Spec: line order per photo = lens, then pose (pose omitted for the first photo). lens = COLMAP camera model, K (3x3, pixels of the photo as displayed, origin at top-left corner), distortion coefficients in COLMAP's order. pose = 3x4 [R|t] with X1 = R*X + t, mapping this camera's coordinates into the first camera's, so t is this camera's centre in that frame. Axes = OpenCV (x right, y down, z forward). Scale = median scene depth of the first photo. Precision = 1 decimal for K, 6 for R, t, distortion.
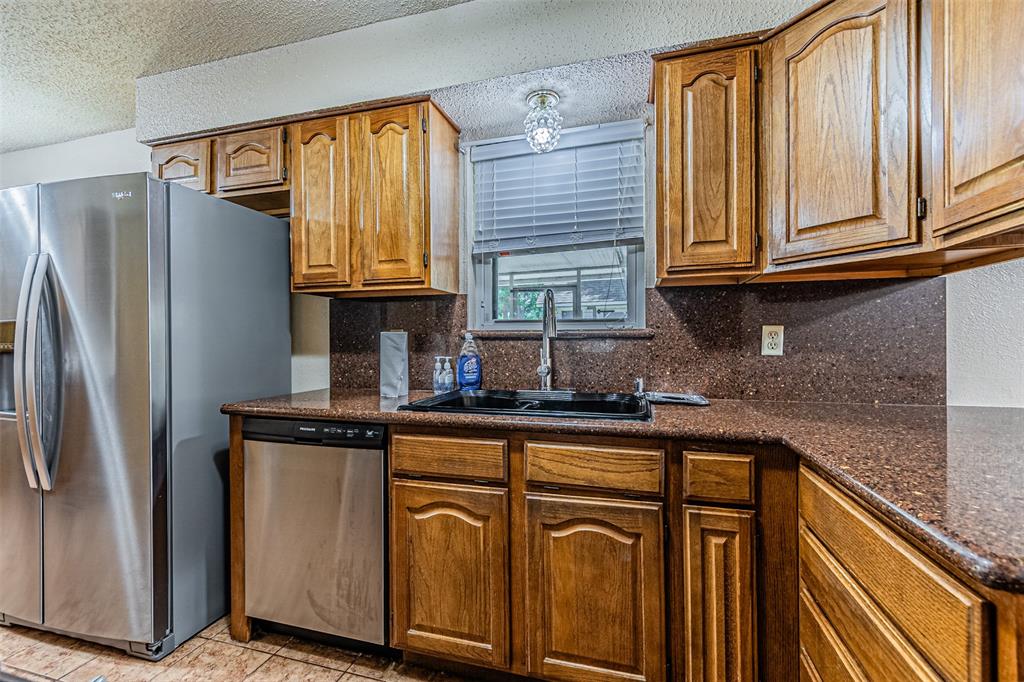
lens RADIAL K [[460.5, 0, 515.4], [0, 460.5, 338.3], [0, 0, 1]] dist [0.007197, -0.000985]
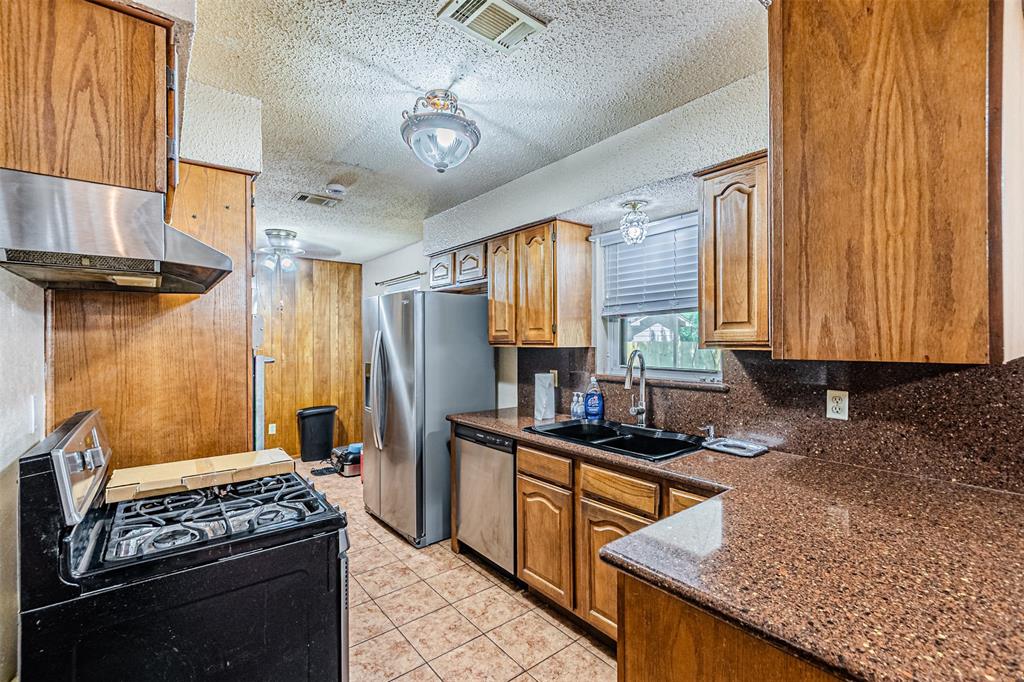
lens RADIAL K [[460.5, 0, 508.3], [0, 460.5, 339.4], [0, 0, 1]] dist [0.007197, -0.000985]
pose [[0.818022, 0.003359, -0.575177, 0.551826], [-0.002631, 0.999994, 0.002098, -0.145097], [0.575181, -0.000203, 0.818026, -0.294037]]
